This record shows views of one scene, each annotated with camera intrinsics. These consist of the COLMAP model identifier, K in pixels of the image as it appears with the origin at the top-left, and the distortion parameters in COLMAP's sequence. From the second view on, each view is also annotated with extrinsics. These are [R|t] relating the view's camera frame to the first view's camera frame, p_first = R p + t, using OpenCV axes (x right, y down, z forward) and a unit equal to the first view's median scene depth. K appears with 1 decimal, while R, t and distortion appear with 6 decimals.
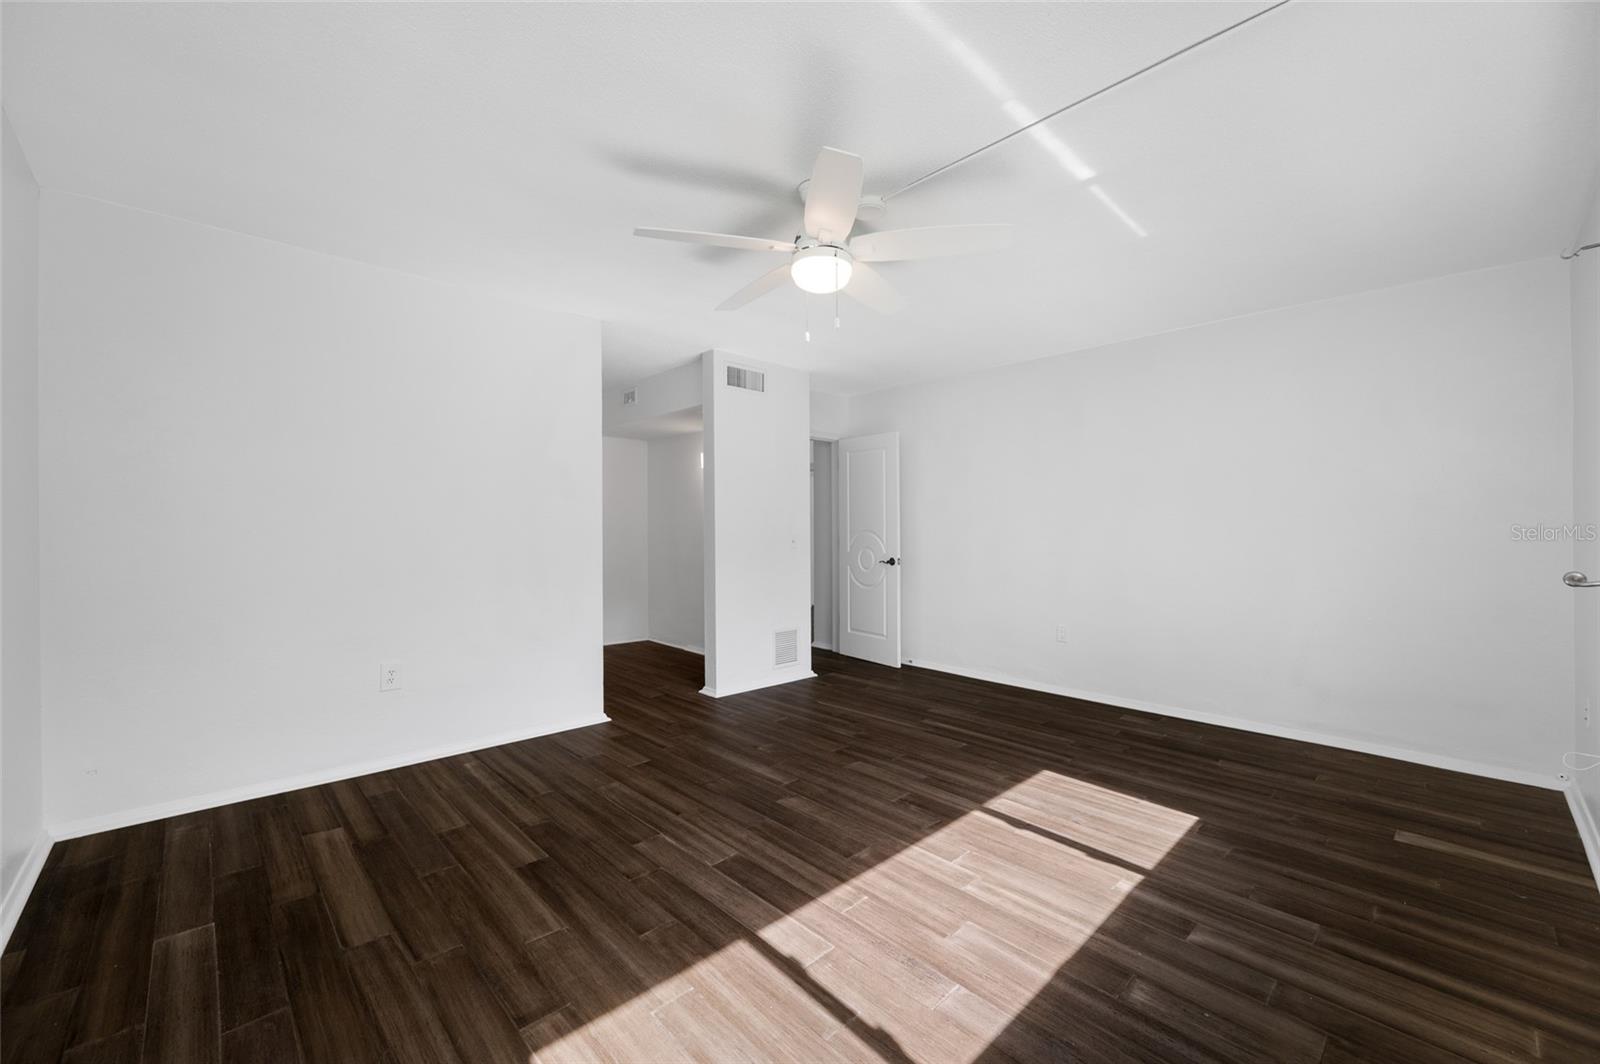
lens RADIAL K [[646.2, 0, 804.5], [0, 646.2, 532.5], [0, 0, 1]] dist [0.002234, -0.000181]
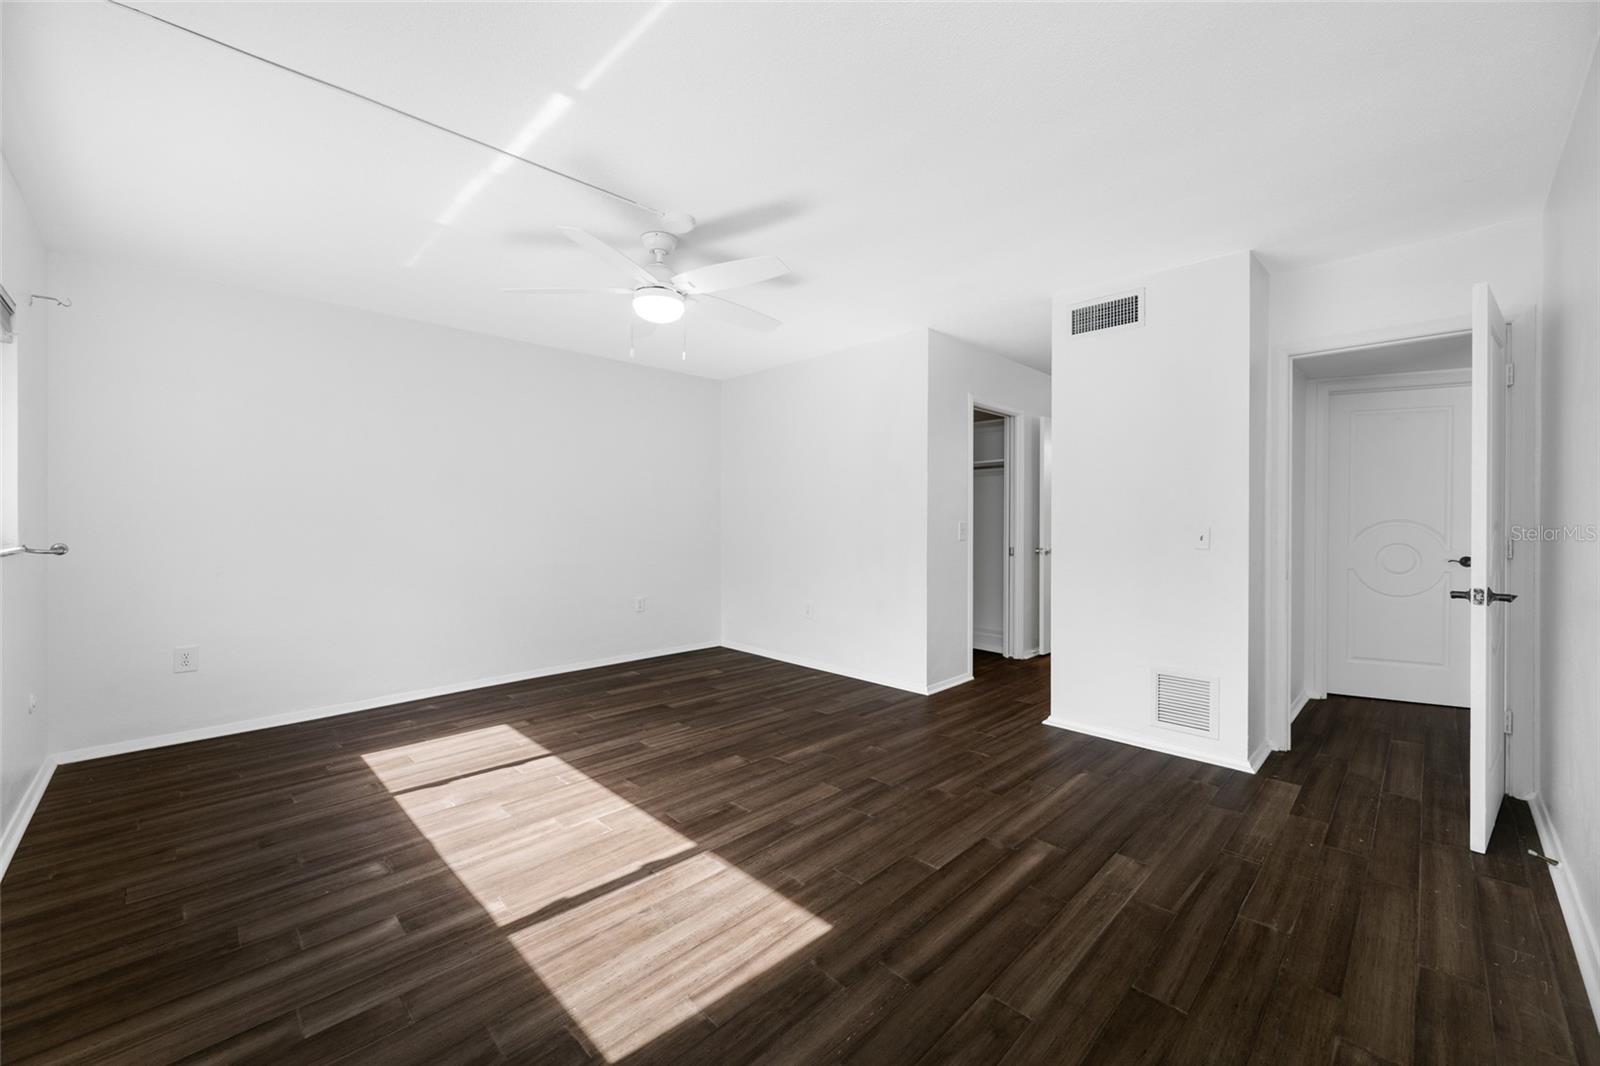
lens RADIAL K [[630.7, 0, 797.3], [0, 630.7, 529.9], [0, 0, 1]] dist [0.003931, -0.000217]
pose [[0.010454, 0.015687, -0.999822, 1.208360], [-0.005532, 0.999863, 0.015629, -0.002948], [0.999930, 0.005368, 0.010540, 1.232903]]
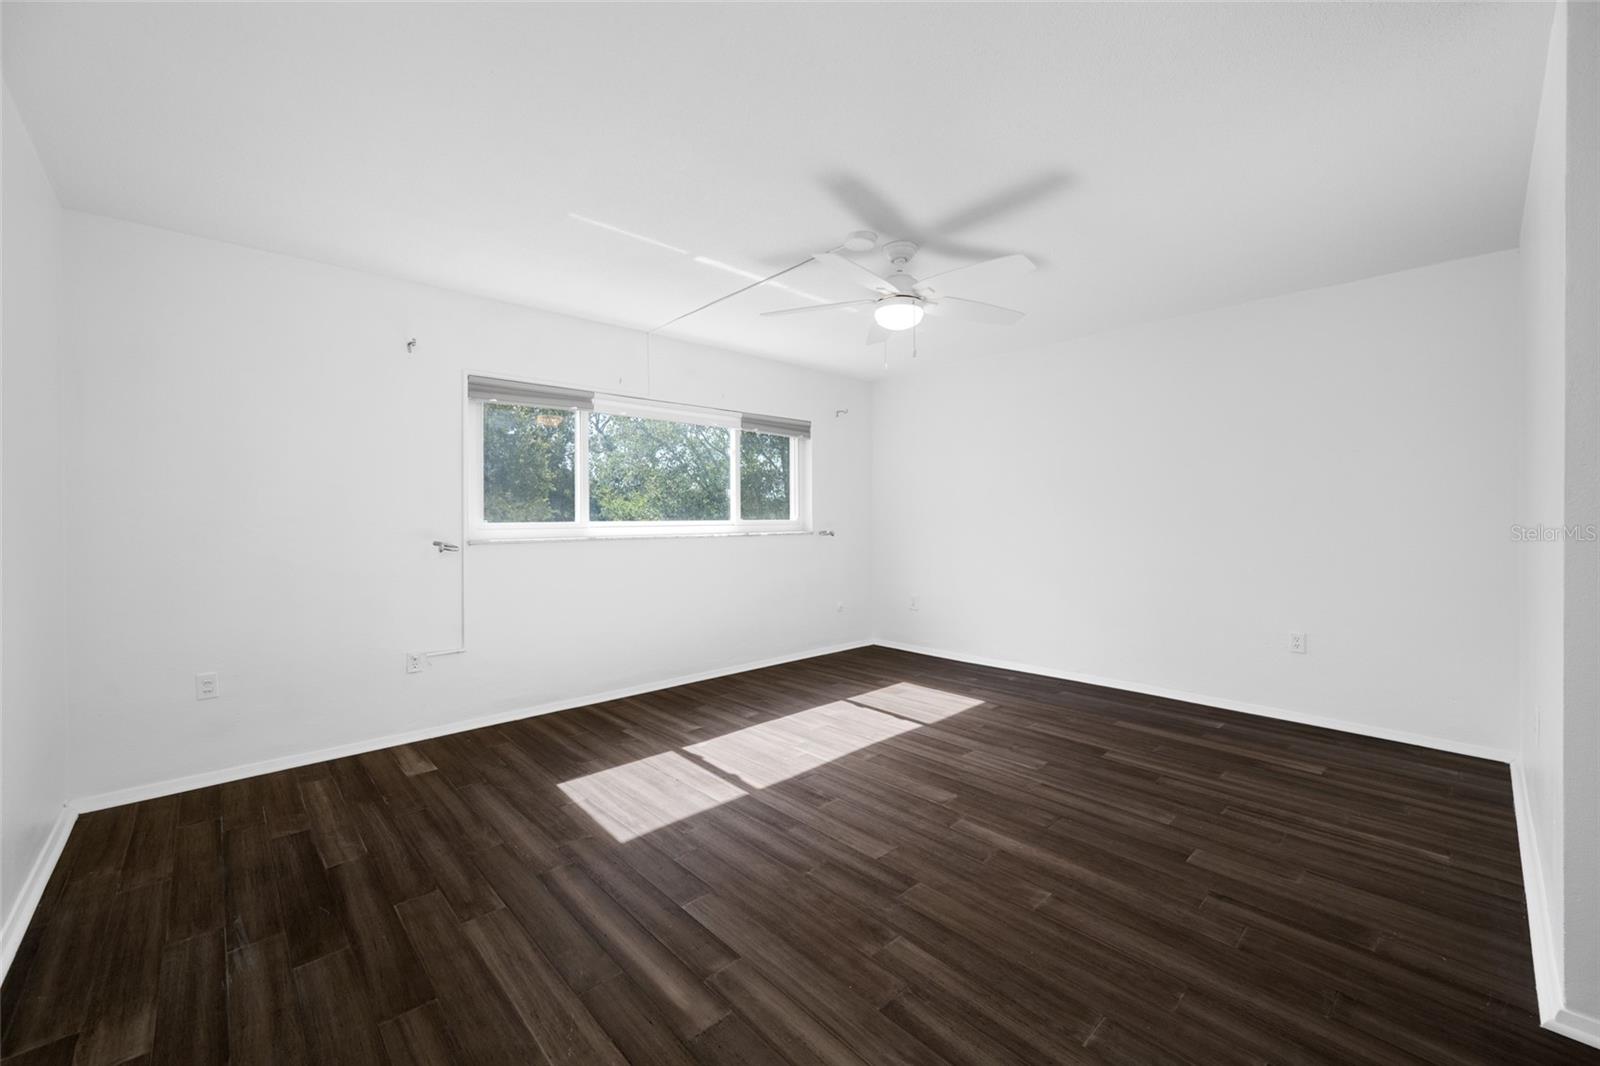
lens RADIAL K [[630.7, 0, 797.5], [0, 630.7, 518.2], [0, 0, 1]] dist [0.003931, -0.000217]
pose [[-0.999805, 0.002267, 0.019615, 0.202146], [0.002371, 0.999983, 0.005300, -0.010280], [-0.019602, 0.005346, -0.999794, 2.204047]]
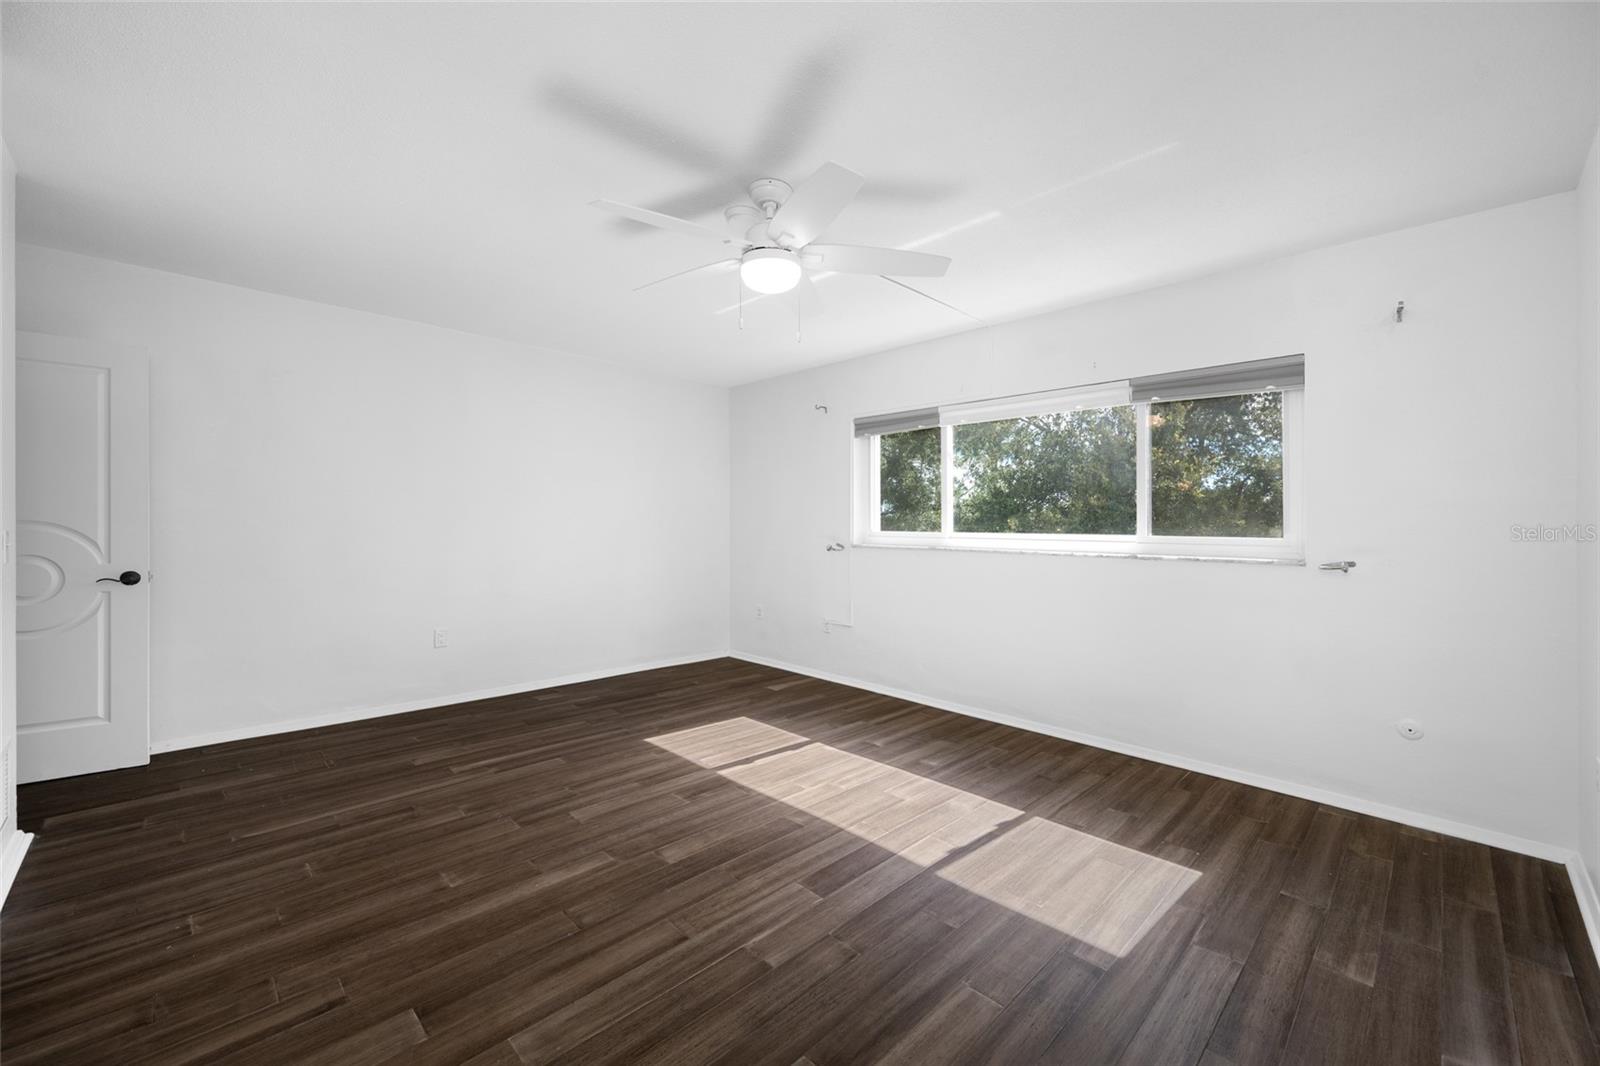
lens RADIAL K [[630.7, 0, 811.6], [0, 630.7, 541.8], [0, 0, 1]] dist [0.003931, -0.000217]
pose [[-0.027203, -0.027012, 0.999265, -0.935322], [-0.007808, 0.999610, 0.026809, -0.012309], [-0.999599, -0.007073, -0.027403, 0.953858]]
